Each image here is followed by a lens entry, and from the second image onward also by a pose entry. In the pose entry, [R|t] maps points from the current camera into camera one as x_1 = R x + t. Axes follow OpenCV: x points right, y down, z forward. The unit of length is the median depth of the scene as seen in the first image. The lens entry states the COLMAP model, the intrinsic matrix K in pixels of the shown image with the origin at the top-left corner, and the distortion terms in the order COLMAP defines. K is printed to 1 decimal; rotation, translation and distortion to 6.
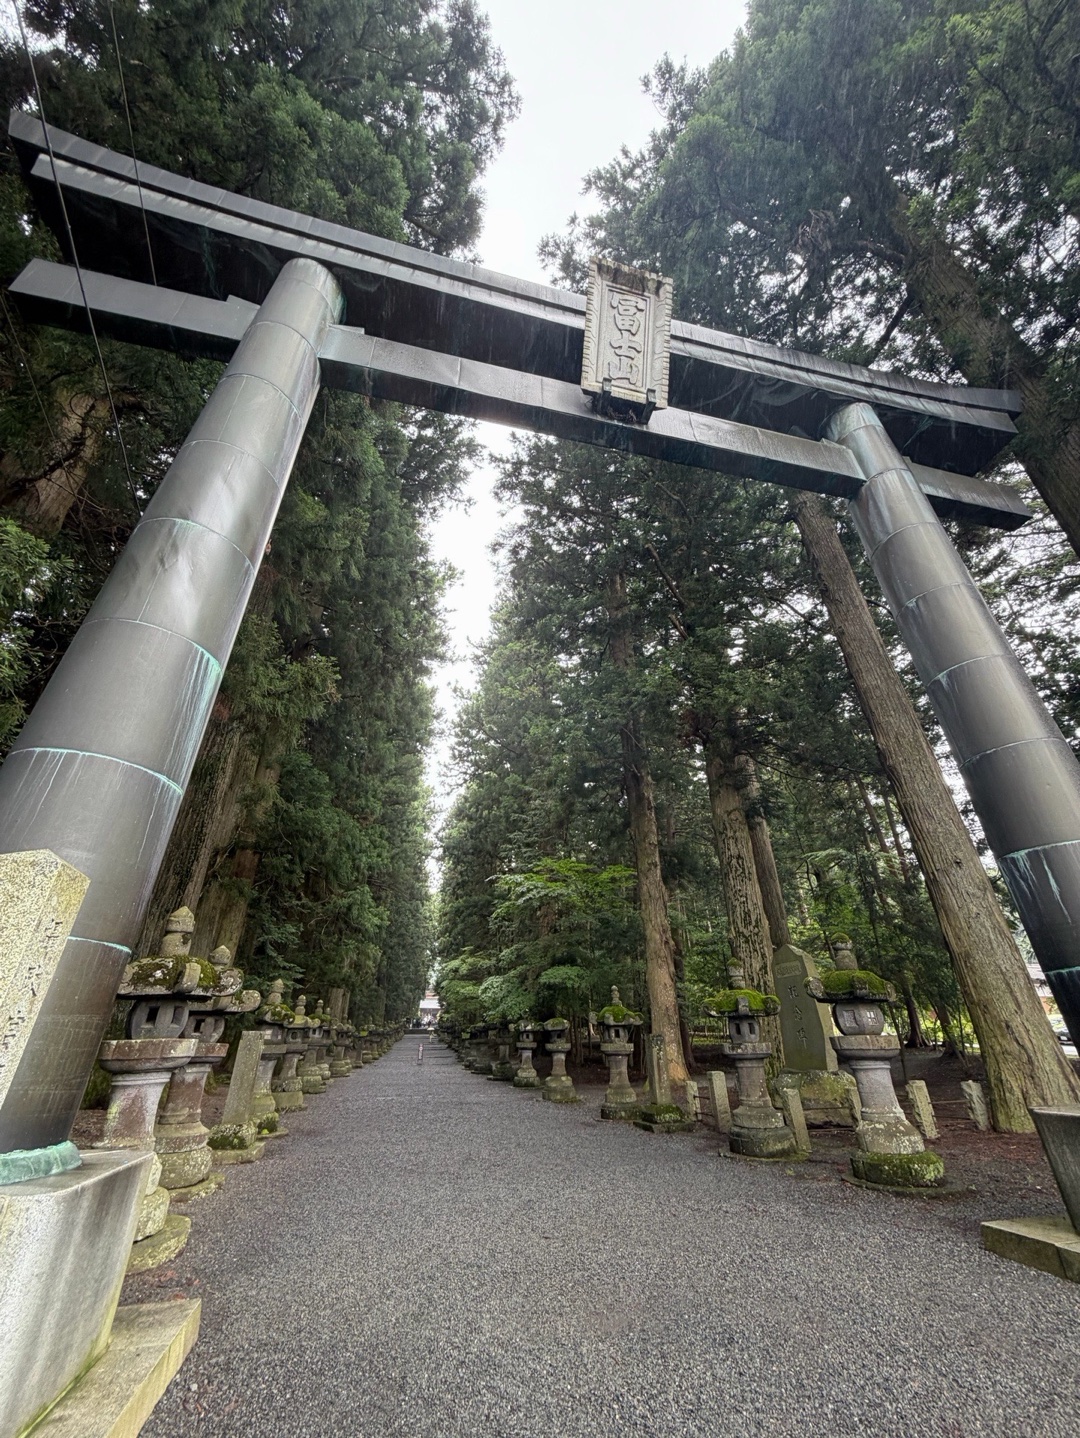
lens RADIAL K [[579.5, 0, 531.4], [0, 579.5, 719.8], [0, 0, 1]] dist [-0.001348, -0.000149]
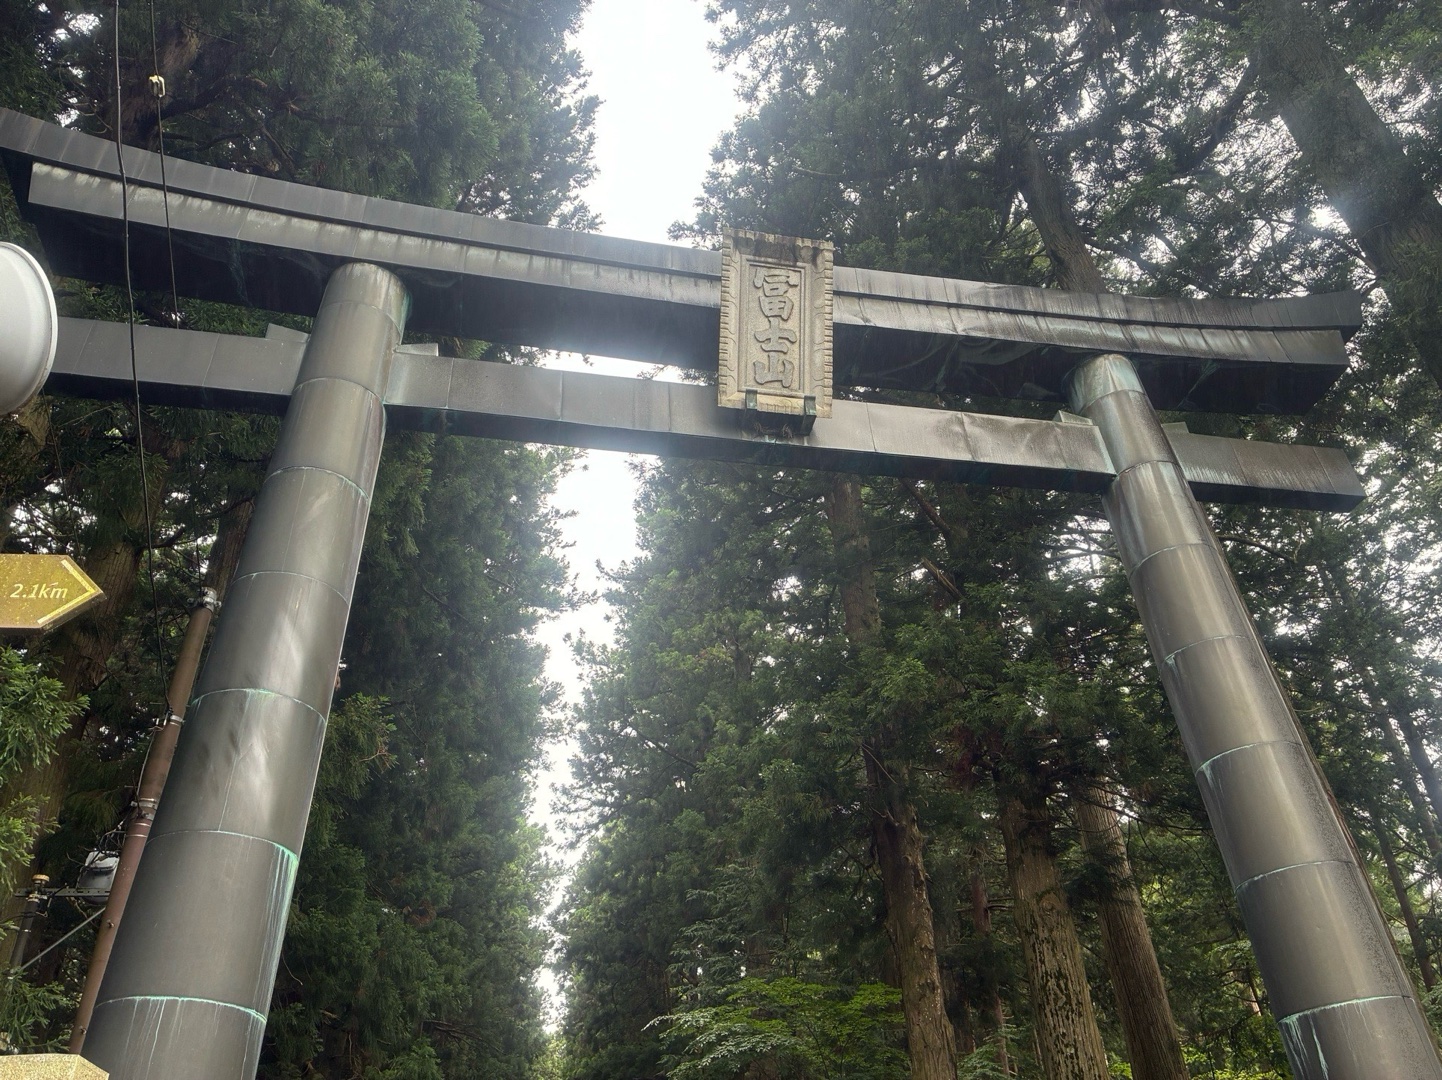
lens RADIAL K [[1105.3, 0, 721.0], [0, 1105.3, 540.0], [0, 0, 1]] dist [0.055912, -0.076062]
pose [[0.998678, -0.051383, -0.001156, 0.025614], [0.050900, 0.991912, -0.116275, -0.068219], [0.007122, 0.116062, 0.993216, -0.144839]]
